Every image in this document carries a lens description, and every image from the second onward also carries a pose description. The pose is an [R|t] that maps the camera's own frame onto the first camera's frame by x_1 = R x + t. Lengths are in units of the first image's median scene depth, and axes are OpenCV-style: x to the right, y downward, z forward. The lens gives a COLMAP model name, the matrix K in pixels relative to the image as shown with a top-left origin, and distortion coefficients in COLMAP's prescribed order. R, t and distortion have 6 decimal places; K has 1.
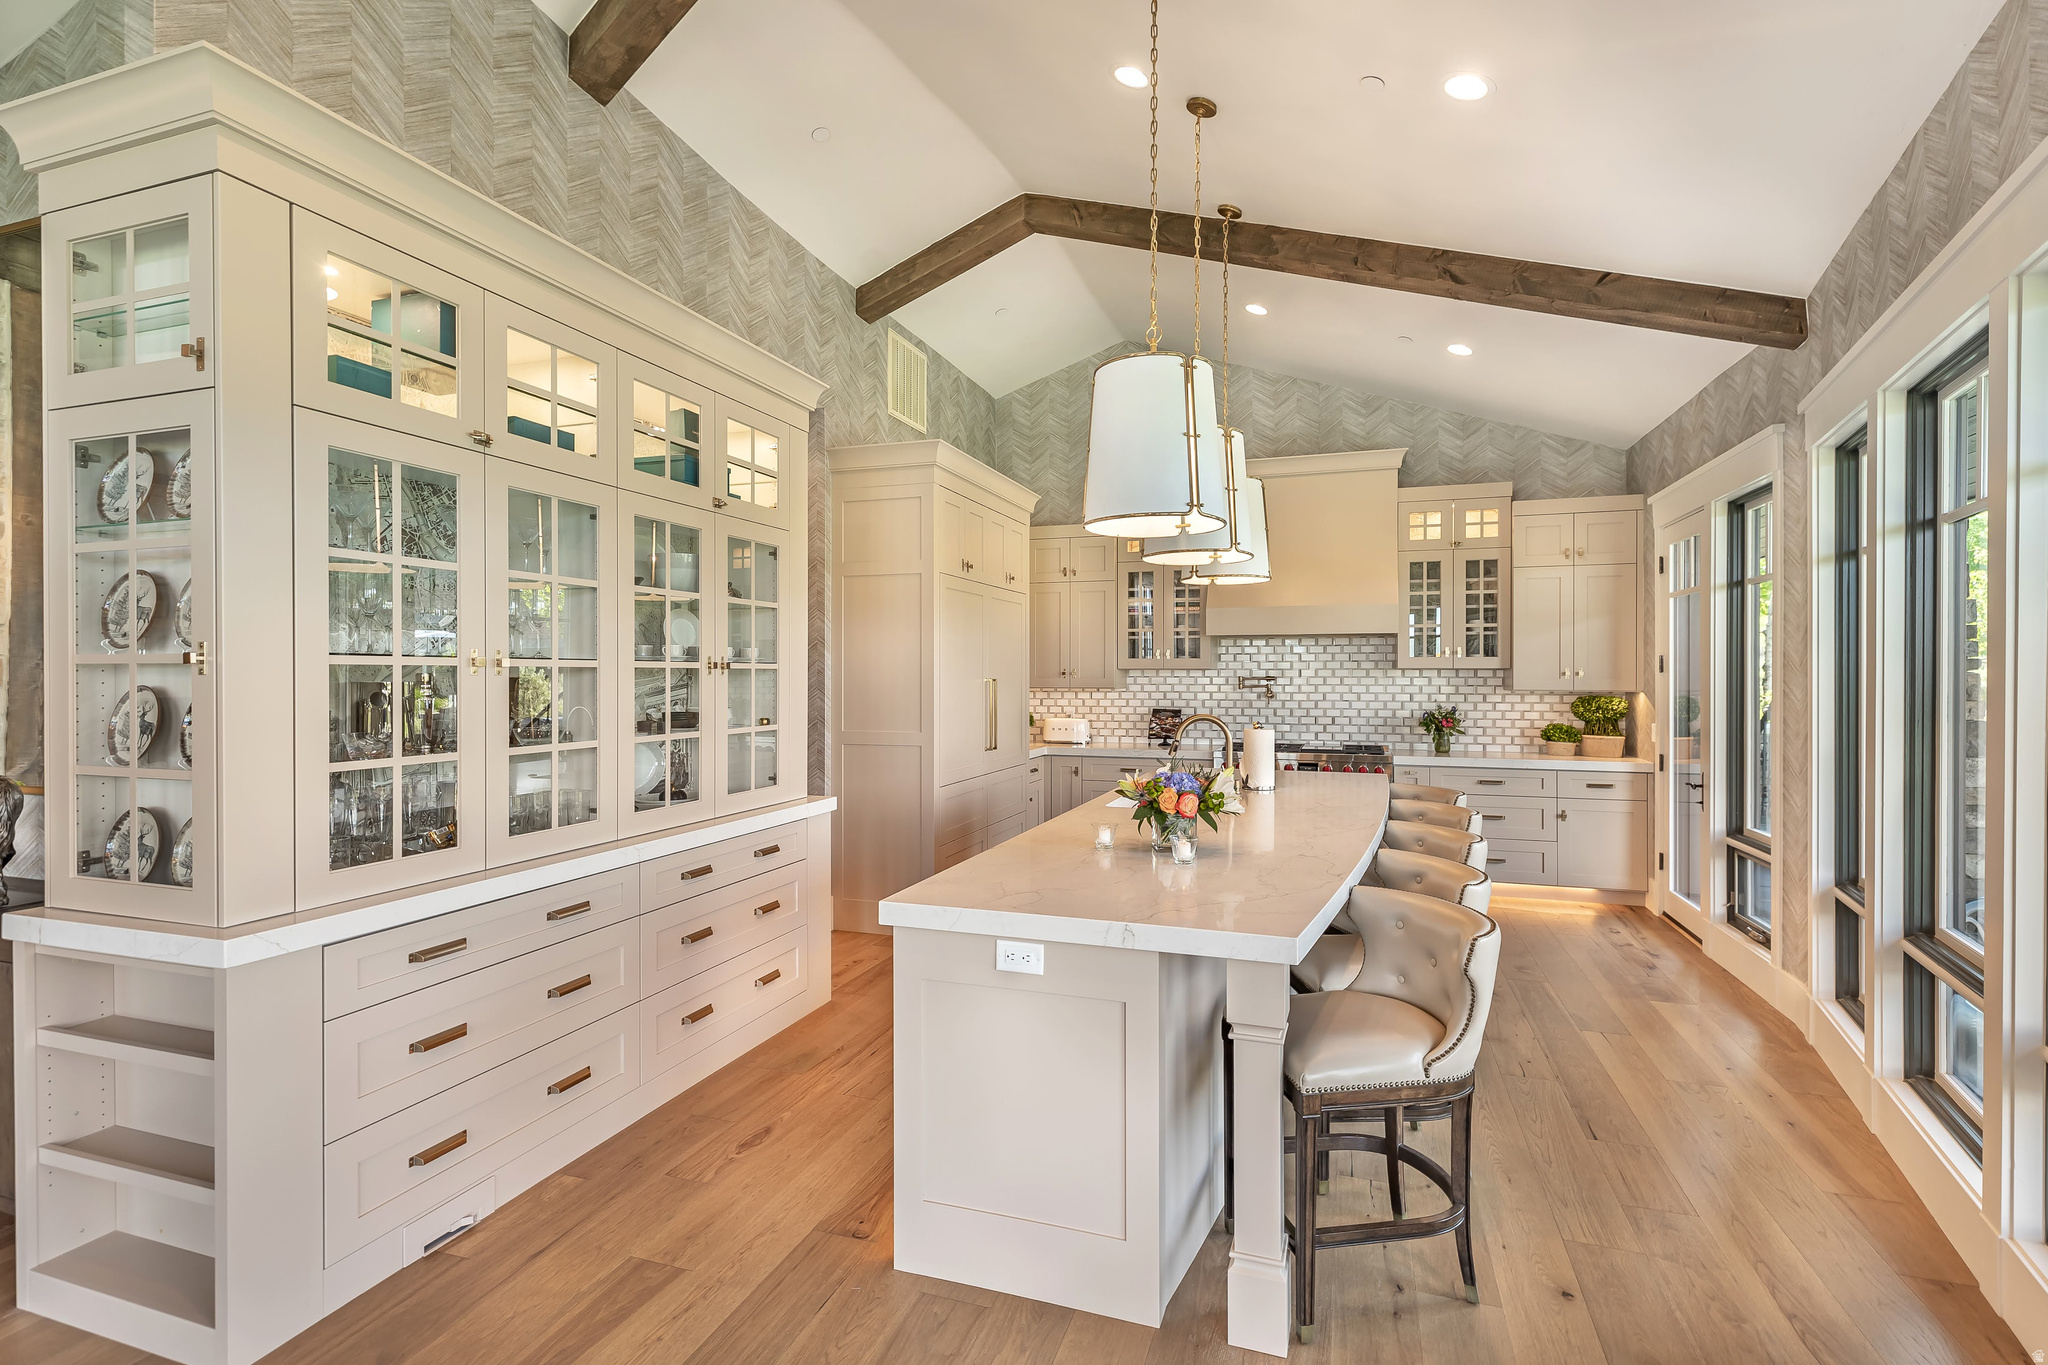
lens RADIAL K [[949.5, 0, 1022.3], [0, 949.5, 676.8], [0, 0, 1]] dist [0.015401, -0.000092]
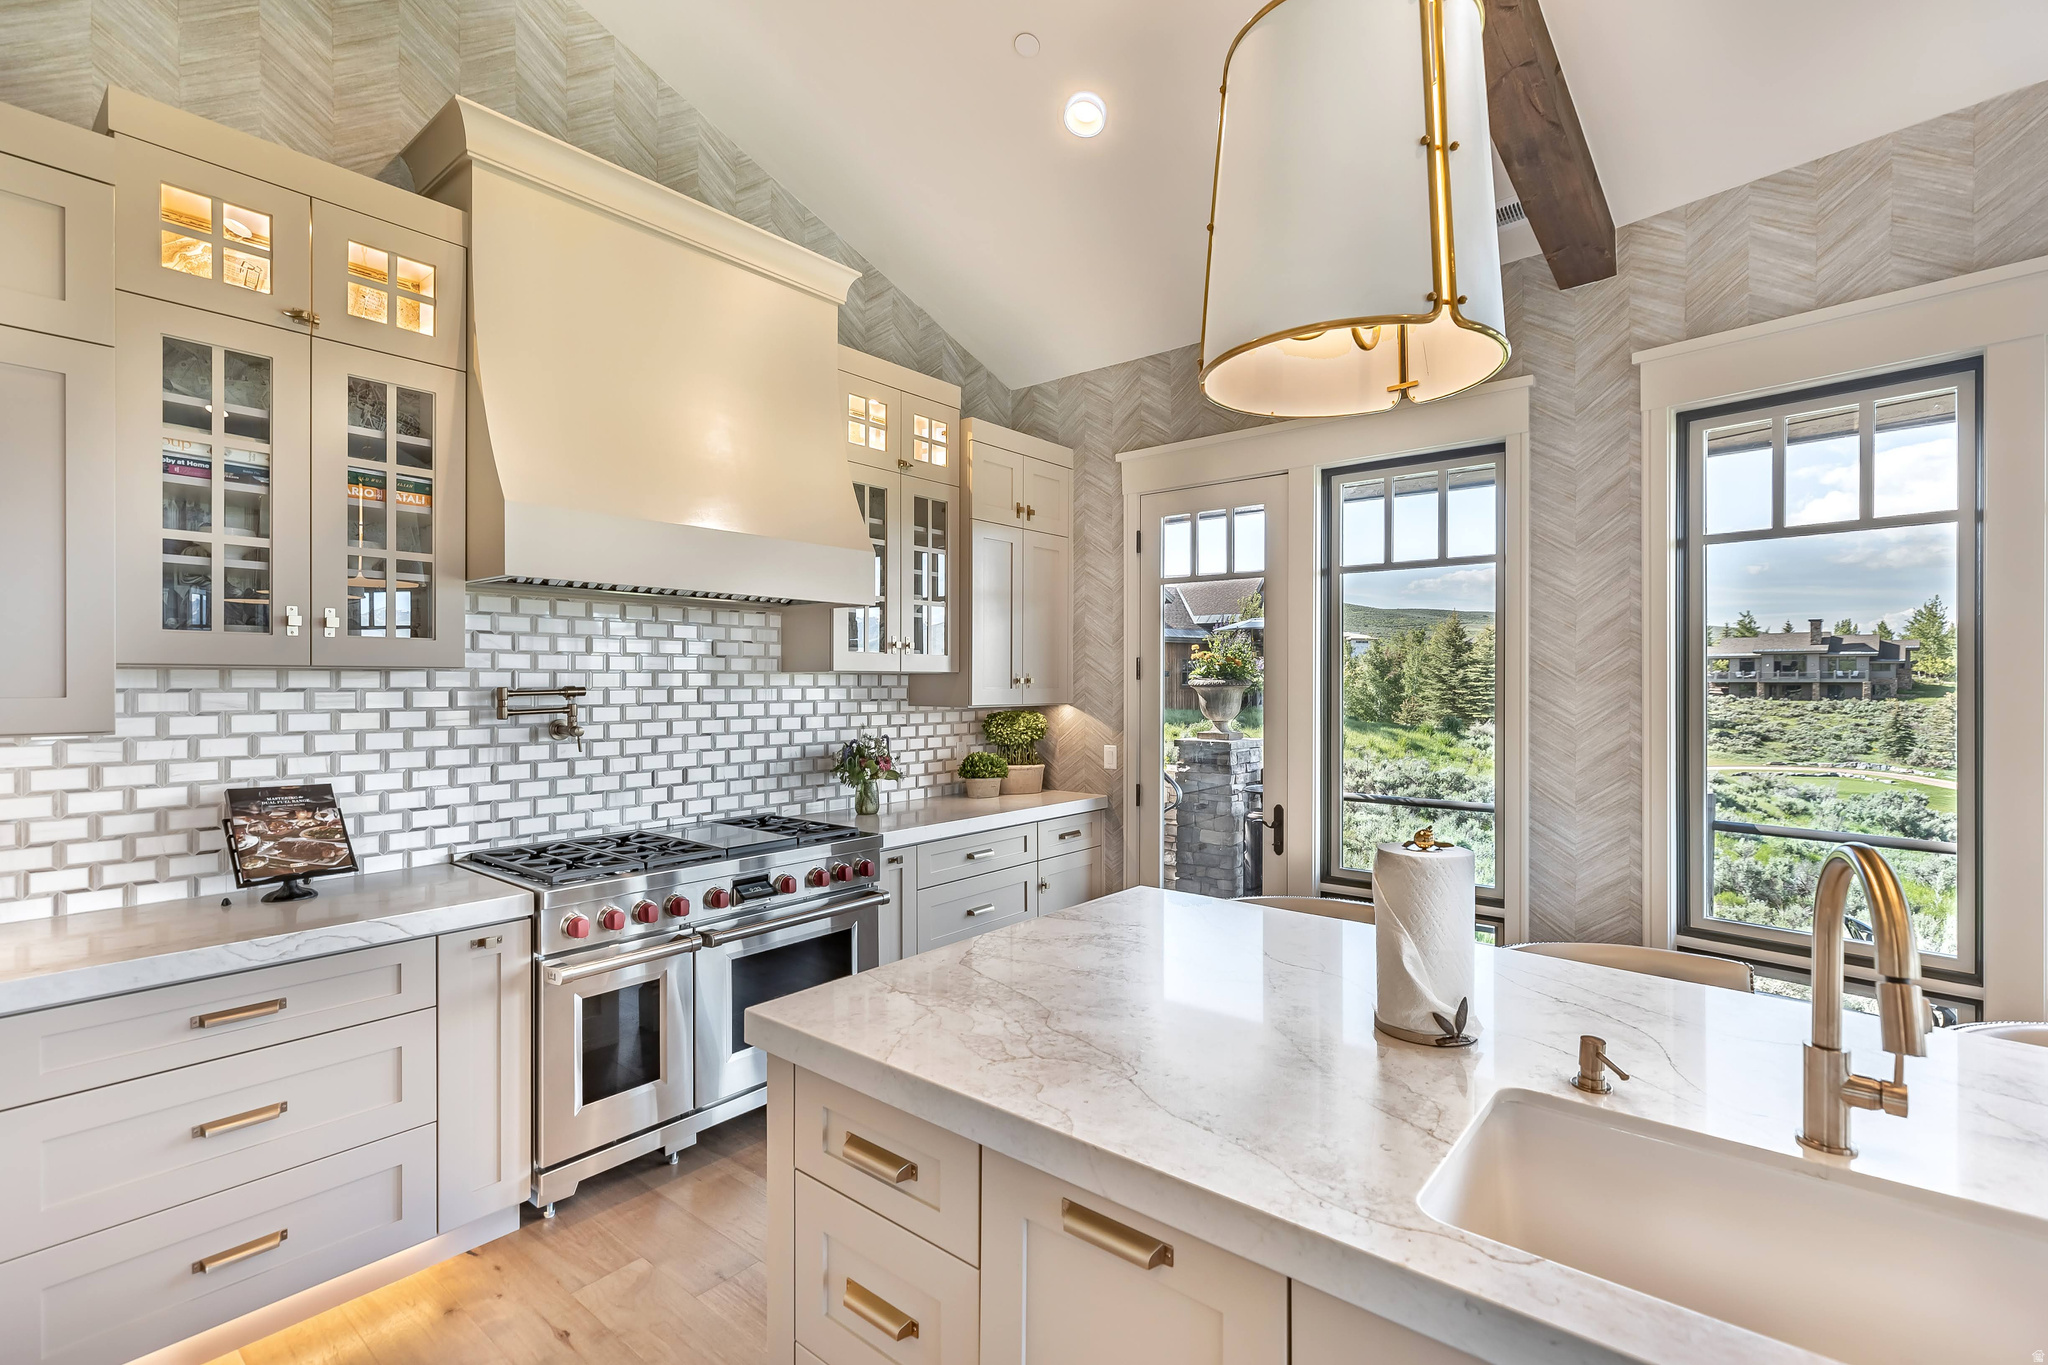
lens RADIAL K [[949.5, 0, 1011.2], [0, 949.5, 673.7], [0, 0, 1]] dist [0.015401, -0.000092]
pose [[0.373416, 0.005088, 0.927650, -0.069561], [-0.000056, 0.999985, -0.005463, -0.004272], [-0.927664, 0.001988, 0.373411, 0.661899]]
